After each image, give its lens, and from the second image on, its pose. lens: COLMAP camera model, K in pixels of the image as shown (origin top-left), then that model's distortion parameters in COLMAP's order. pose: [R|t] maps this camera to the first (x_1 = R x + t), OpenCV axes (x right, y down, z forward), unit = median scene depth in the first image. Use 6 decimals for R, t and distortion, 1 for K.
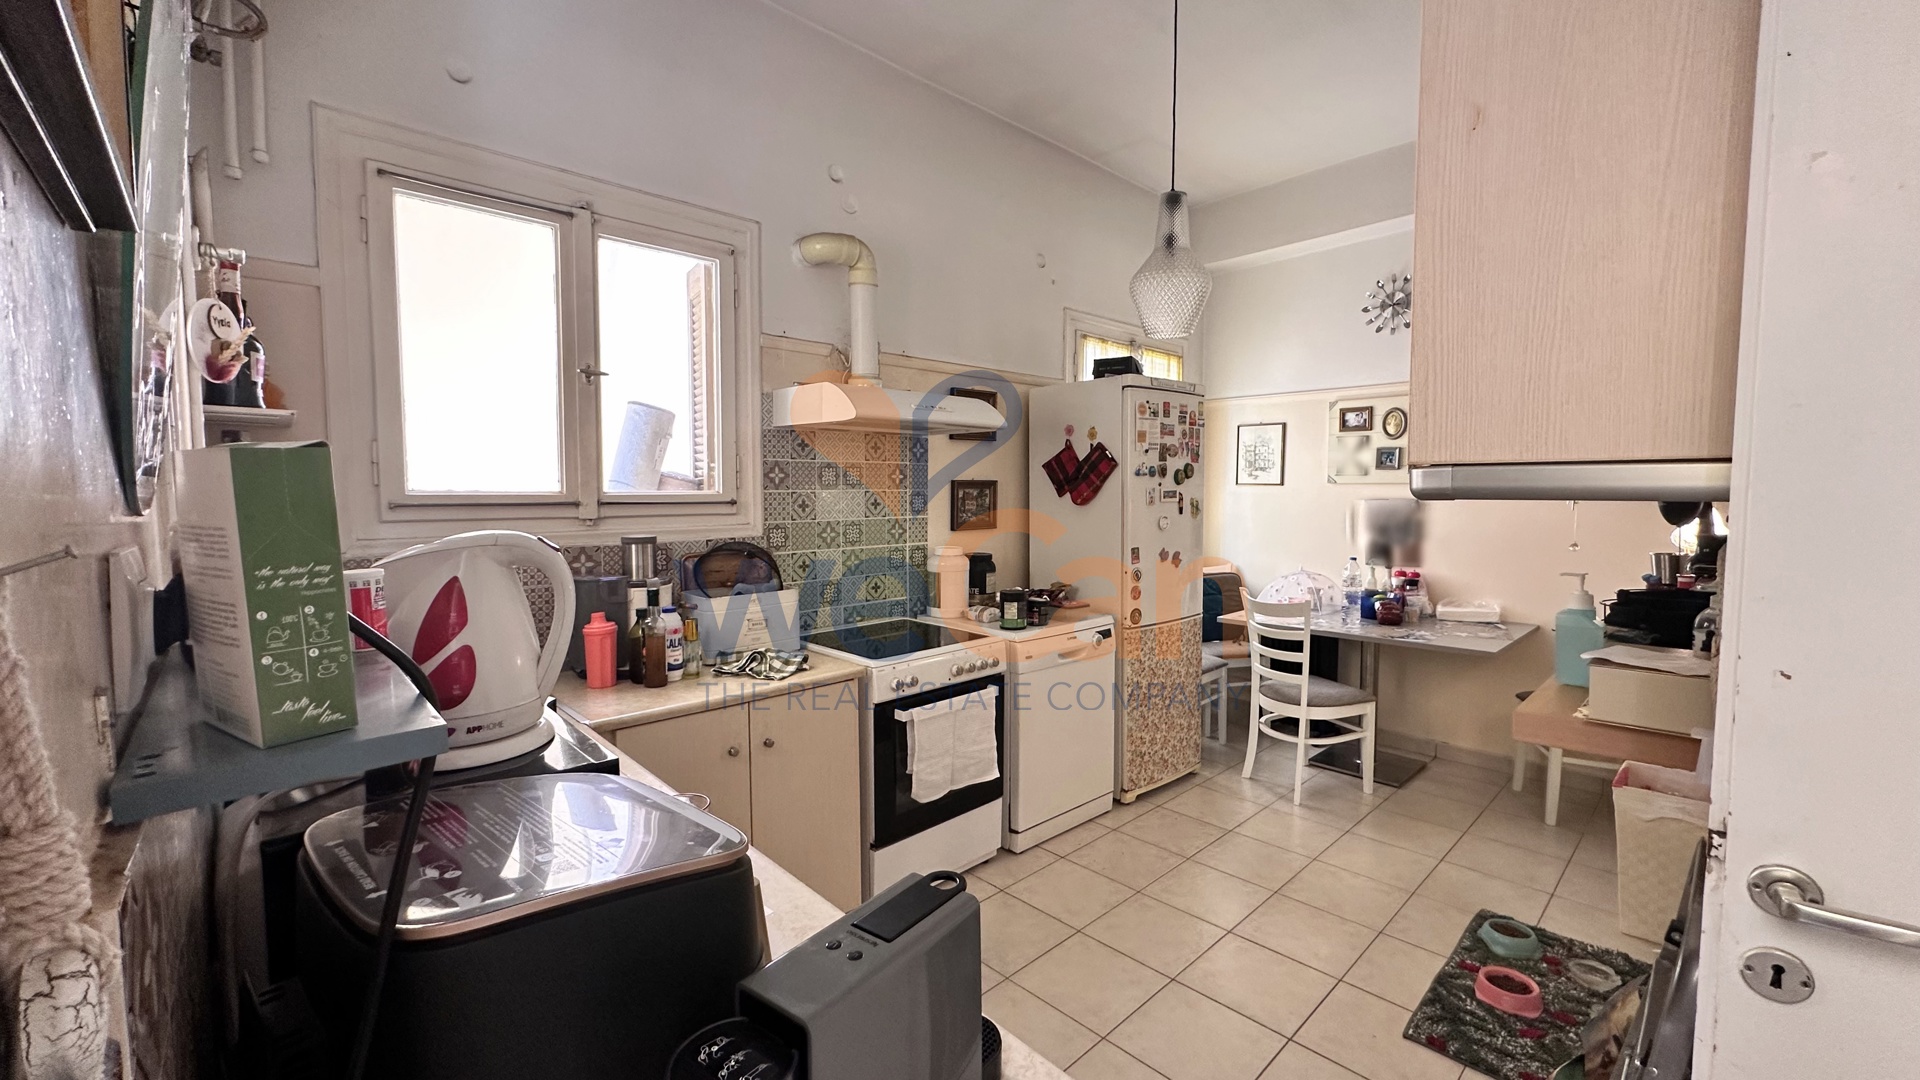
lens RADIAL K [[765.5, 0, 960.9], [0, 765.5, 538.0], [0, 0, 1]] dist [-0.000760, -0.000136]
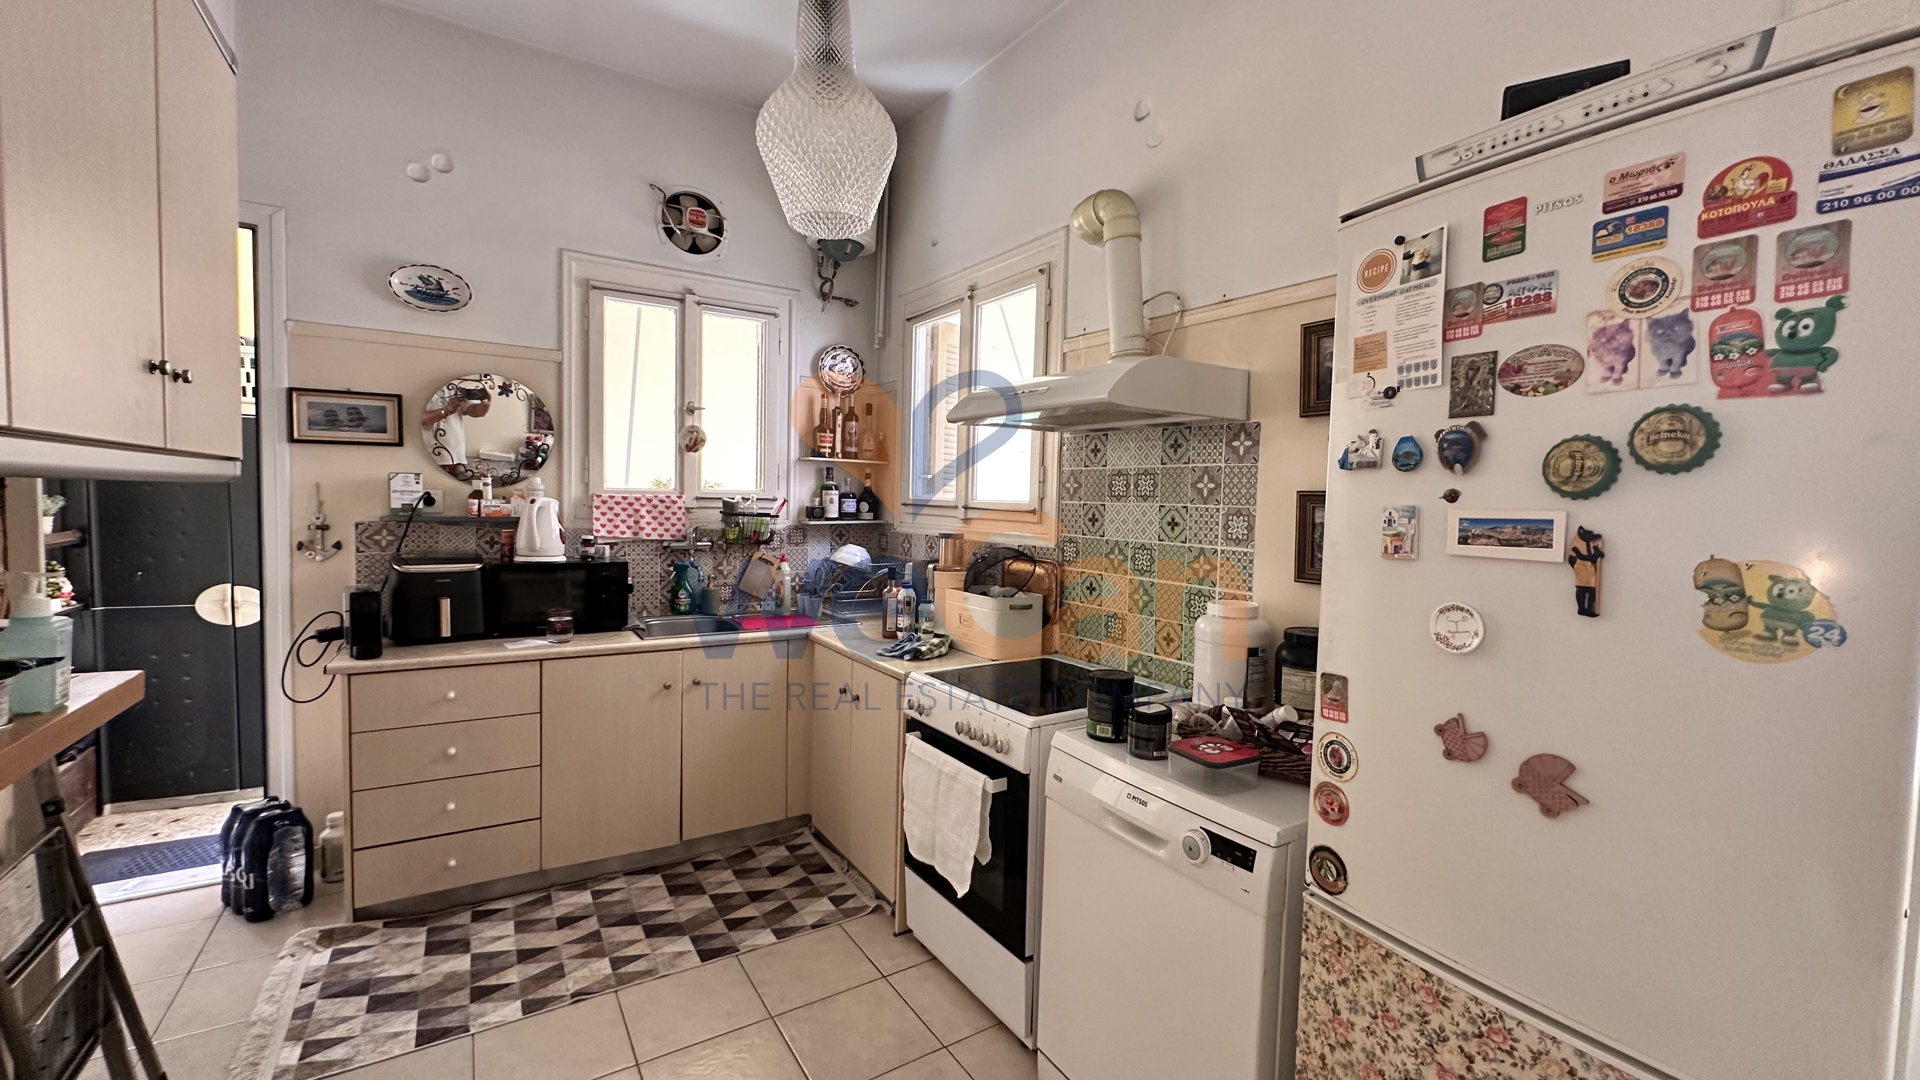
lens RADIAL K [[765.5, 0, 957.6], [0, 765.5, 538.5], [0, 0, 1]] dist [-0.000760, -0.000136]
pose [[-0.195128, 0.048459, -0.979580, 0.596157], [-0.089331, 0.993749, 0.066954, -0.056906], [0.976701, 0.100572, -0.189579, 0.881891]]
